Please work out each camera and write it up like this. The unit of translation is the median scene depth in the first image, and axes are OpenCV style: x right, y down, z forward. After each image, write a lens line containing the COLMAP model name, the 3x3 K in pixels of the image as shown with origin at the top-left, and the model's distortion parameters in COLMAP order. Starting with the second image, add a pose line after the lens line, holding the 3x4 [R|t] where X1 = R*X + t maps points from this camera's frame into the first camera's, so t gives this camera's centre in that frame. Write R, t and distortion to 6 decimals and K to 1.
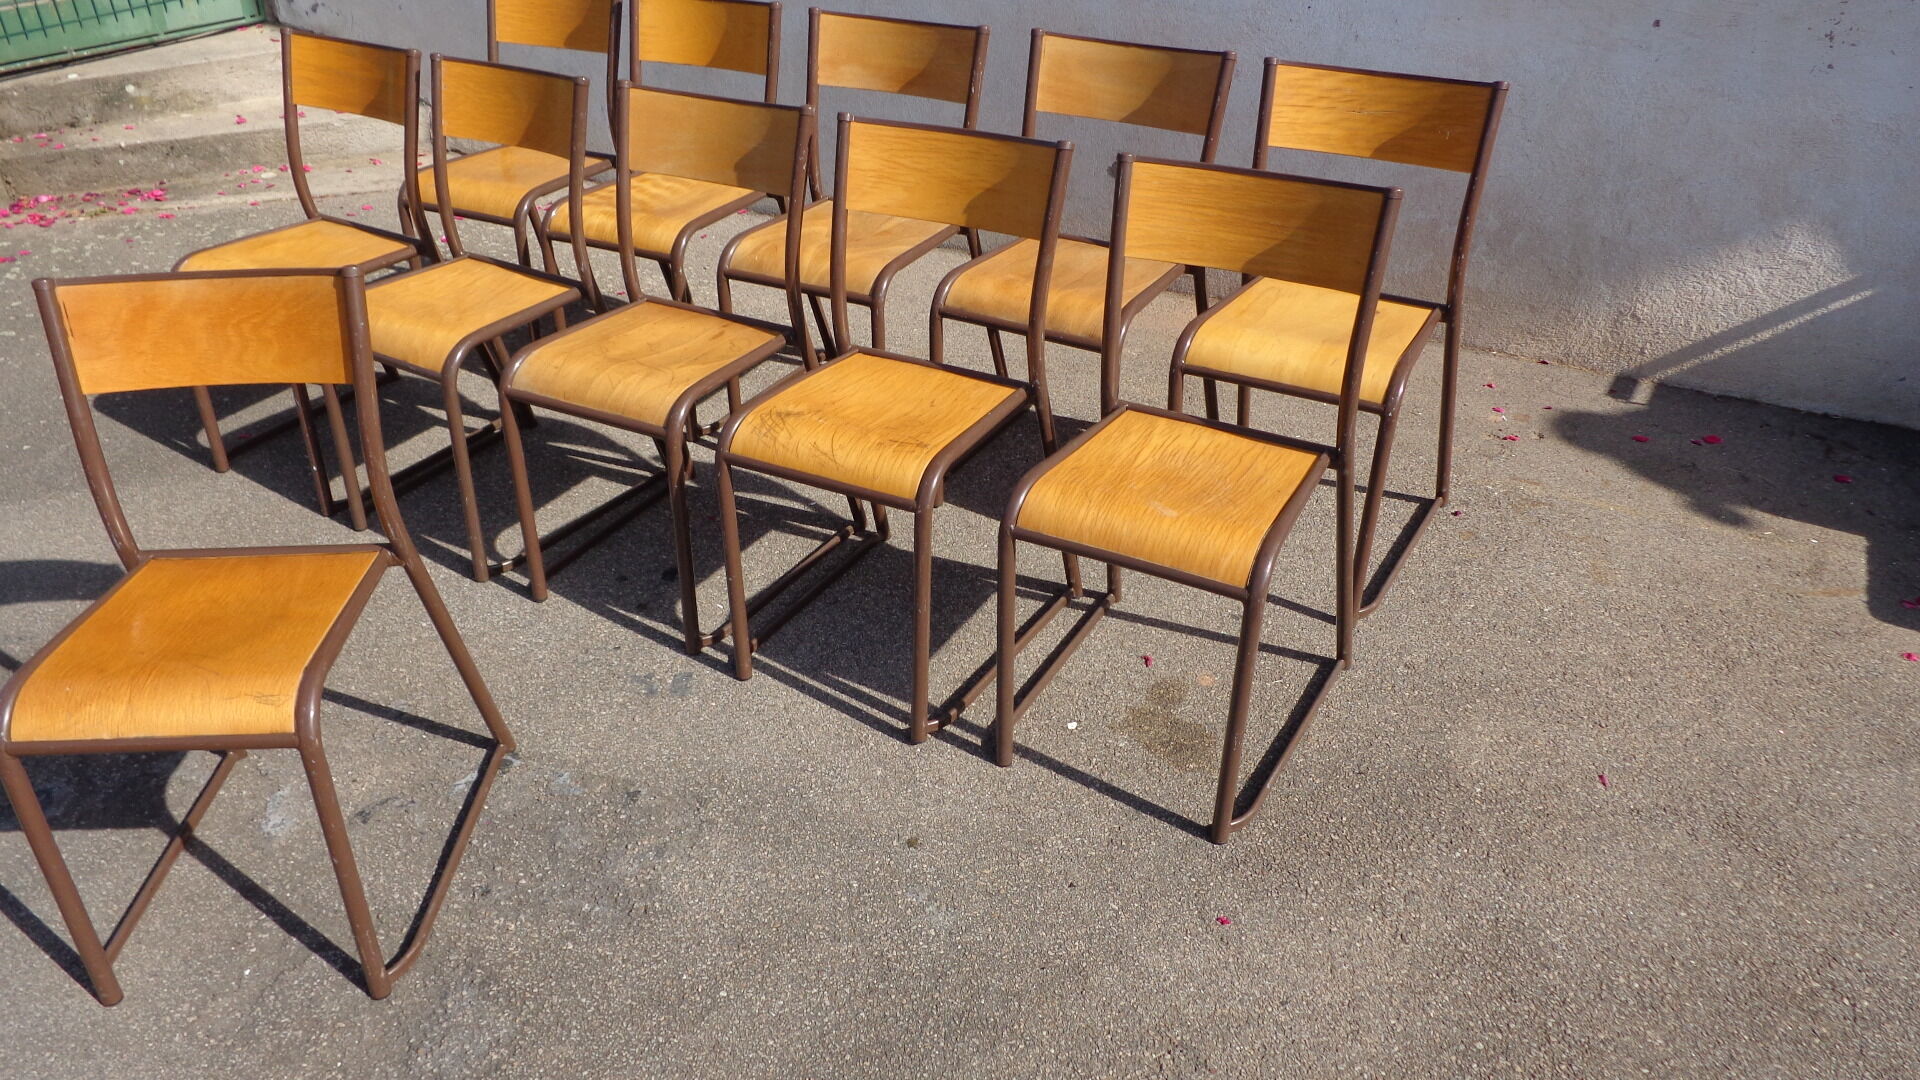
lens RADIAL K [[1399.5, 0, 950.8], [0, 1399.5, 541.5], [0, 0, 1]] dist [-0.009762, -0.000851]
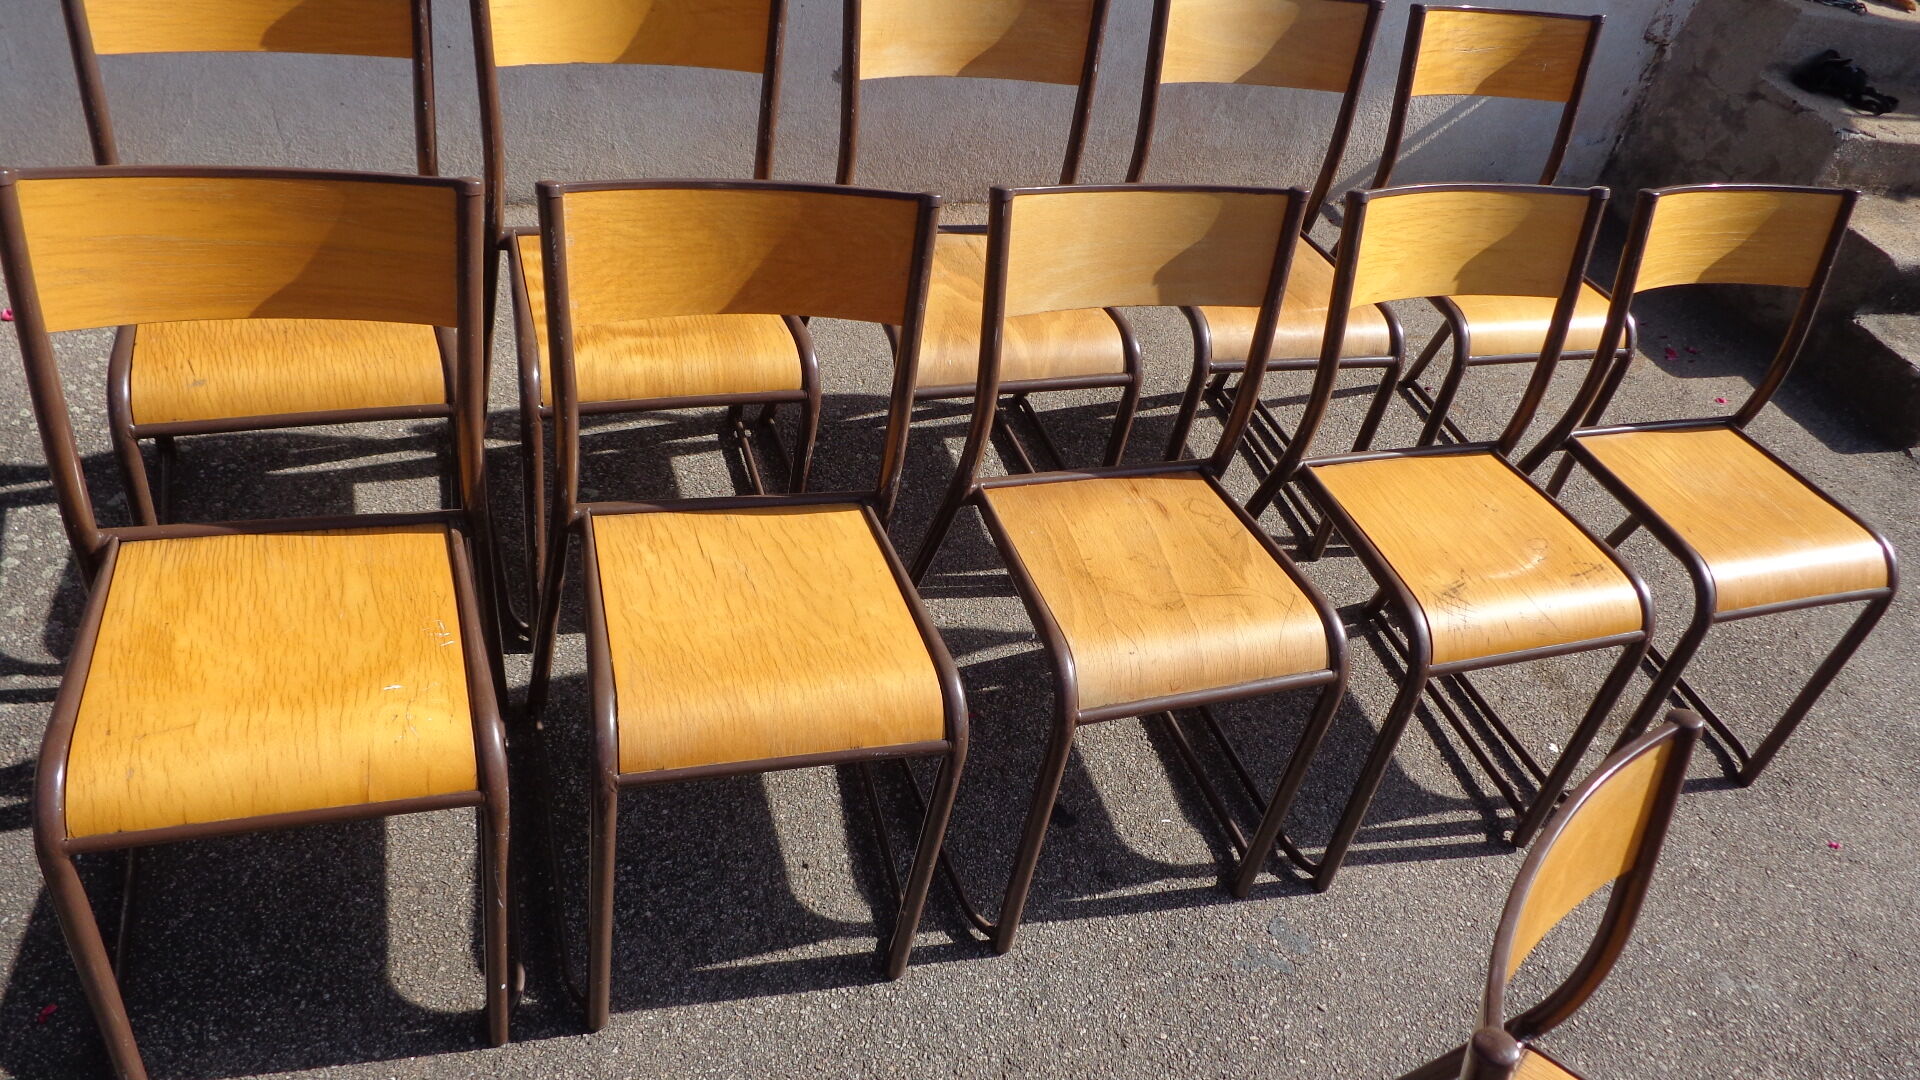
lens RADIAL K [[1399.5, 0, 969.0], [0, 1399.5, 553.6], [0, 0, 1]] dist [-0.009762, -0.000851]
pose [[0.636741, -0.398833, 0.659919, -0.684747], [0.235520, 0.915537, 0.326072, -0.367855], [-0.734228, -0.052199, 0.676893, 0.548355]]
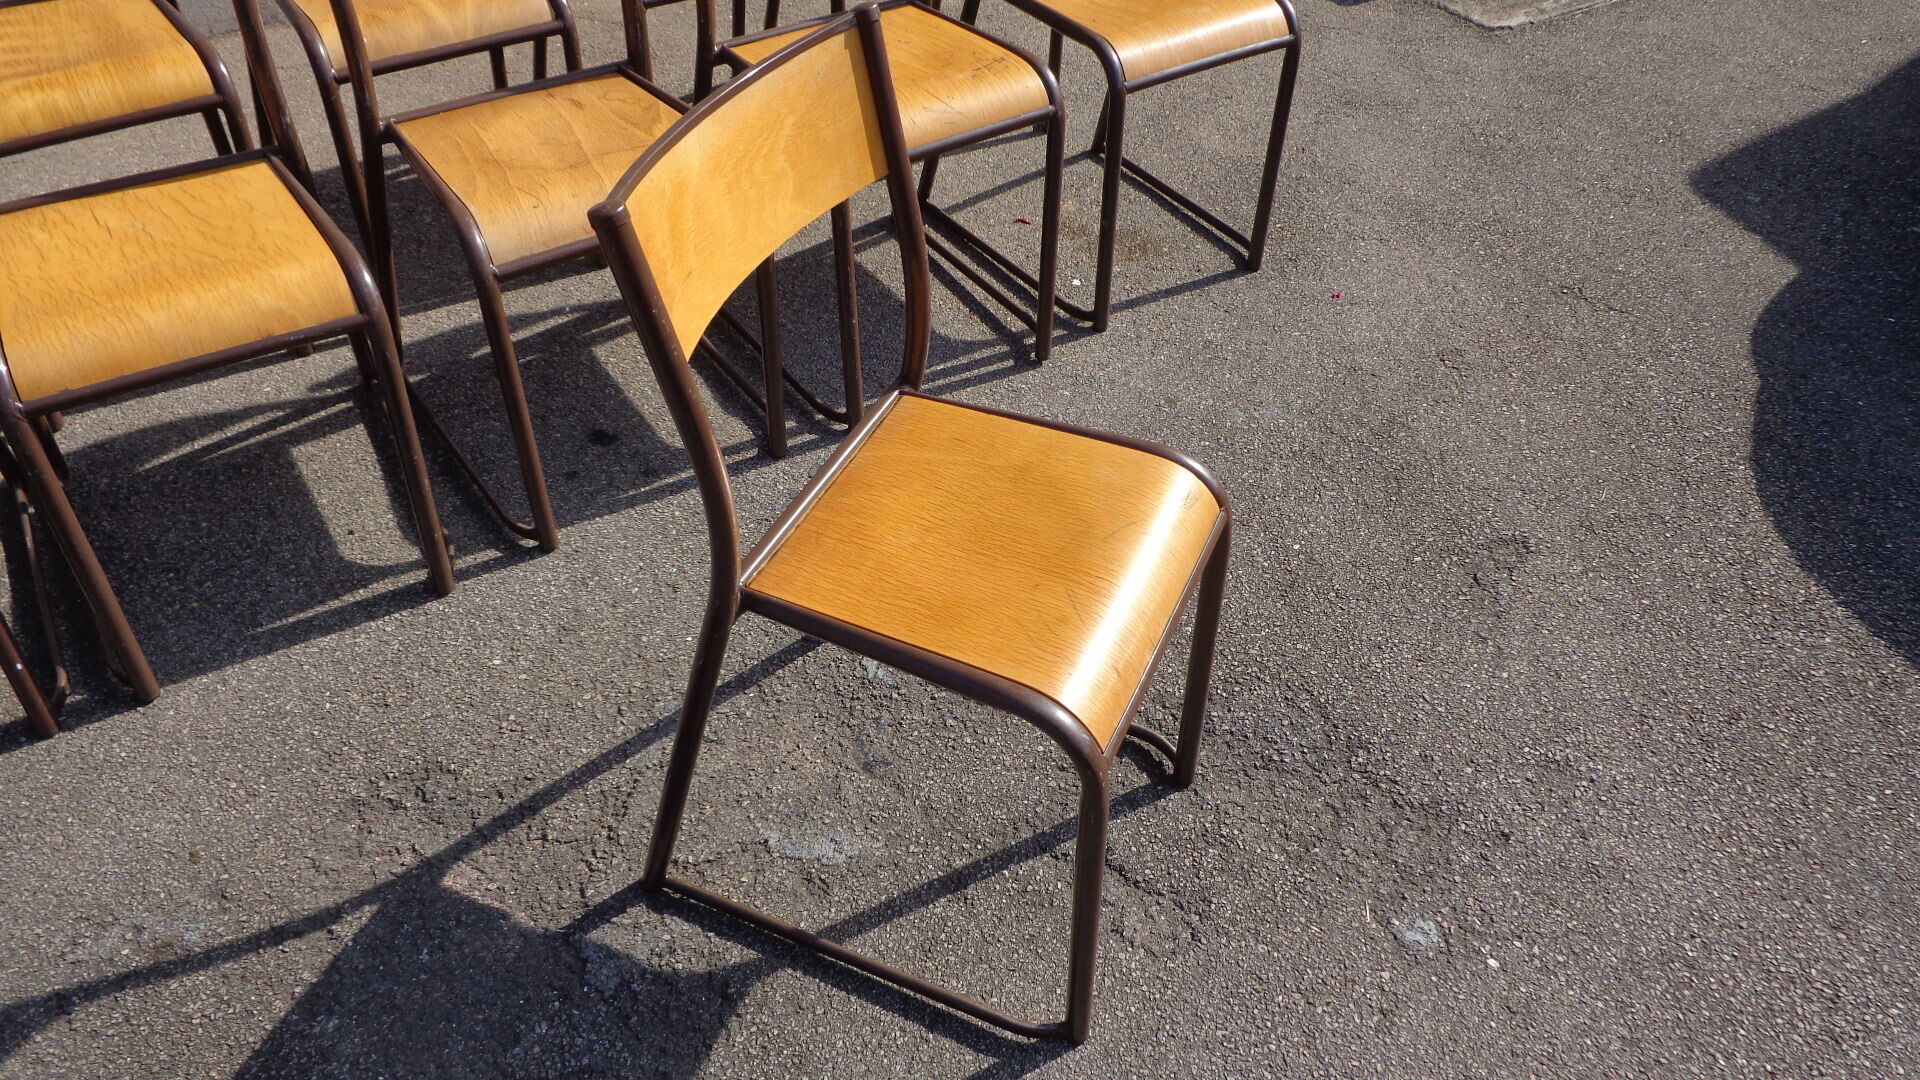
lens RADIAL K [[1399.5, 0, 967.6], [0, 1399.5, 545.7], [0, 0, 1]] dist [-0.009762, -0.000851]
pose [[0.420953, -0.591754, 0.687478, -0.706597], [0.442635, 0.795545, 0.413742, -0.166899], [-0.791753, 0.130136, 0.596818, 0.384567]]
